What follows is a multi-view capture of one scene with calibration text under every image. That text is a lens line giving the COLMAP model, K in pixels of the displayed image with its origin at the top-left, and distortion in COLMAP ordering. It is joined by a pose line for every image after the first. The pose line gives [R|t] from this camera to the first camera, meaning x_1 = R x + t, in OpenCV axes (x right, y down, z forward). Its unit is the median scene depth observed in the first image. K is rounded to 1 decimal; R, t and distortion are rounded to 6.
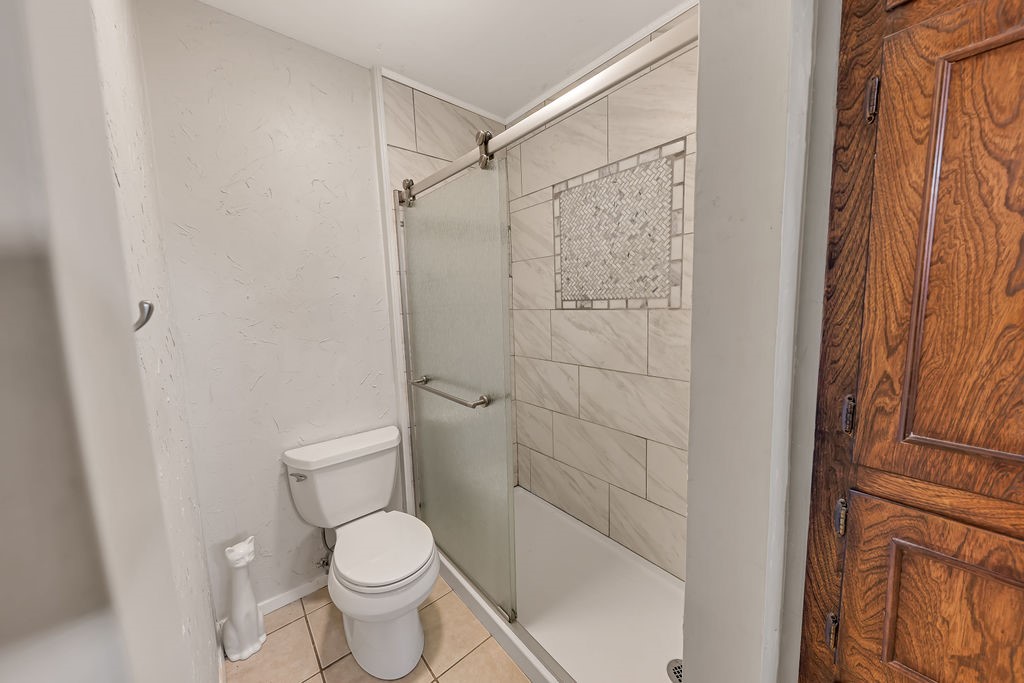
lens RADIAL K [[351.6, 0, 509.6], [0, 351.6, 335.7], [0, 0, 1]] dist [0.000083, -0.000641]
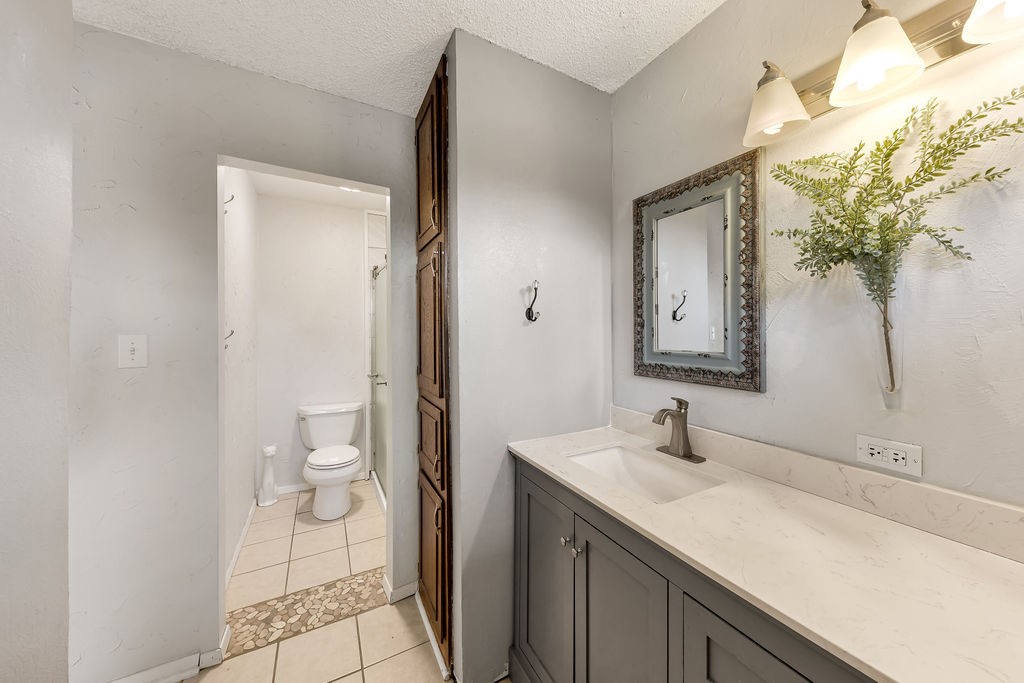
lens RADIAL K [[351.6, 0, 511.1], [0, 351.6, 336.0], [0, 0, 1]] dist [0.000083, -0.000641]
pose [[0.982106, 0.035838, -0.184888, 2.554661], [-0.054519, 0.993794, -0.096964, 0.229154], [0.180265, 0.105309, 0.977964, -2.142721]]
